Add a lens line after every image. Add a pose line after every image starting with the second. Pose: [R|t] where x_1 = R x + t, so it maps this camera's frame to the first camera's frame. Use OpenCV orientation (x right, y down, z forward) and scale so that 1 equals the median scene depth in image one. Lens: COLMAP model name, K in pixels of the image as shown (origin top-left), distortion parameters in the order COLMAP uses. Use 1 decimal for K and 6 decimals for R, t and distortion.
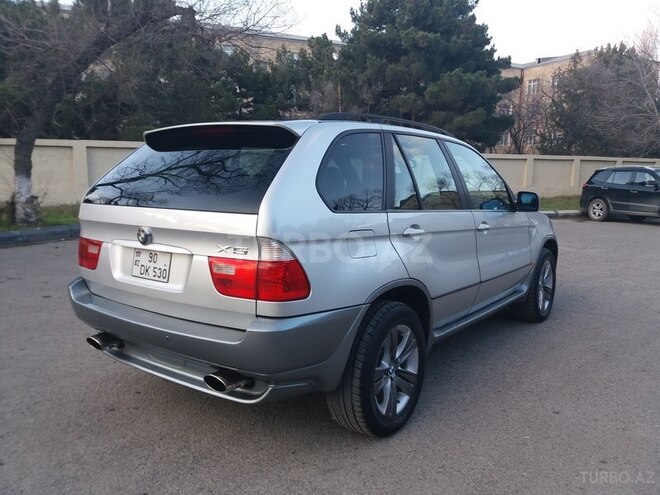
lens RADIAL K [[535.8, 0, 330.0], [0, 535.8, 247.5], [0, 0, 1]] dist [0.039313, -0.066835]
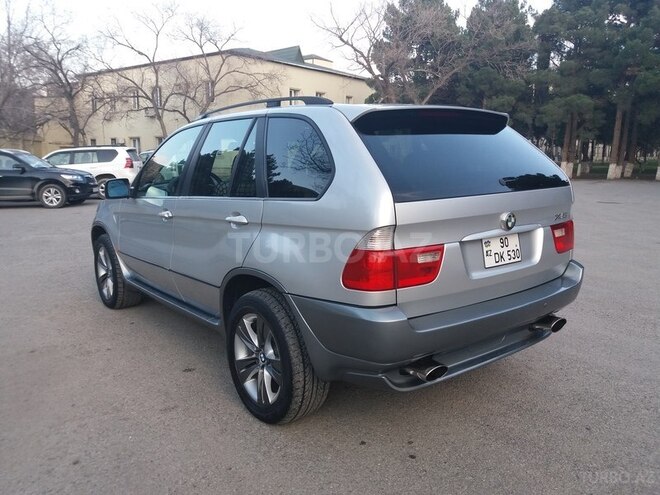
lens RADIAL K [[535.8, 0, 330.0], [0, 535.8, 247.5], [0, 0, 1]] dist [0.039313, -0.066835]
pose [[0.254636, -0.171581, 0.951694, -0.159020], [0.141076, 0.980196, 0.138974, -0.018151], [-0.956691, 0.098873, 0.273799, 0.121191]]
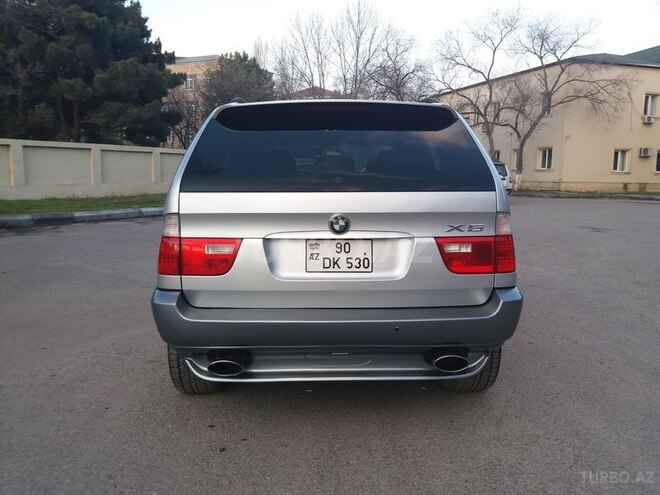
lens RADIAL K [[535.8, 0, 330.0], [0, 535.8, 247.5], [0, 0, 1]] dist [0.039313, -0.066835]
pose [[0.783684, -0.089257, 0.614714, -0.103769], [0.084873, 0.995727, 0.036378, -0.001751], [-0.615334, 0.023664, 0.787911, 0.037176]]
